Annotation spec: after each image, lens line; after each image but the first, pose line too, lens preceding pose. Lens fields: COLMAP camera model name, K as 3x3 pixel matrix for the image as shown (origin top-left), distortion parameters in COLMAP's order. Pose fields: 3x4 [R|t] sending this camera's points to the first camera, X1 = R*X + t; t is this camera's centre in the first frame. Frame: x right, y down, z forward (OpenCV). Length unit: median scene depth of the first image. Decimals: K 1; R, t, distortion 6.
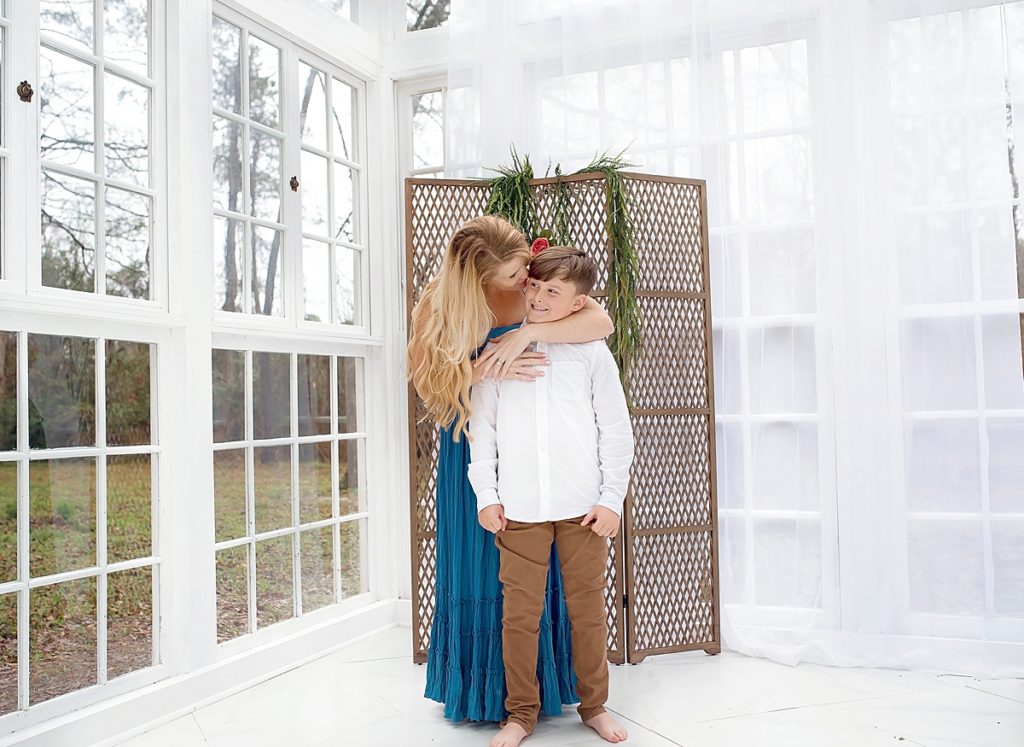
lens RADIAL K [[1079.7, 0, 515.0], [0, 1079.7, 376.1], [0, 0, 1]] dist [-0.008684, 0.000000]
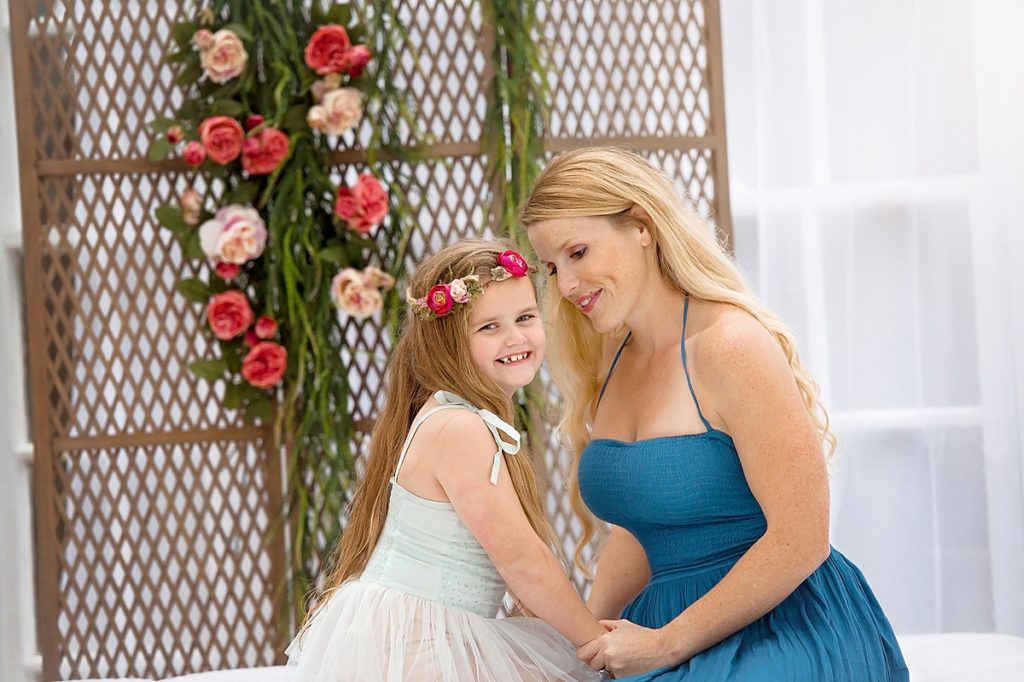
lens RADIAL K [[5459.3, 0, 511.8], [0, 5459.3, 340.2], [0, 0, 1]] dist [0.437179, 0.000000]
pose [[0.997530, -0.028709, 0.064114, -0.046635], [0.027612, 0.999458, 0.017932, -0.037511], [-0.064594, -0.016118, 0.997781, -1.176295]]
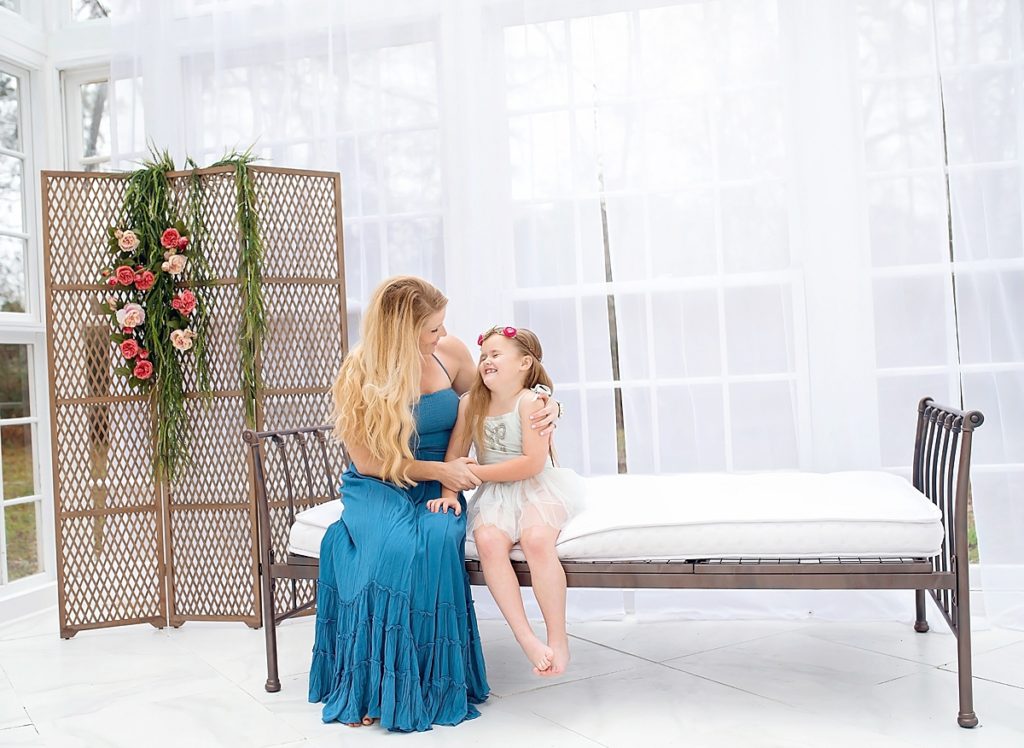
lens RADIAL K [[1079.7, 0, 508.3], [0, 1079.7, 371.5], [0, 0, 1]] dist [-0.008684, 0.000000]
pose [[0.989982, -0.022566, 0.139379, 0.192145], [0.019358, 0.999517, 0.024327, -0.008272], [-0.139860, -0.021385, 0.989940, -0.084741]]
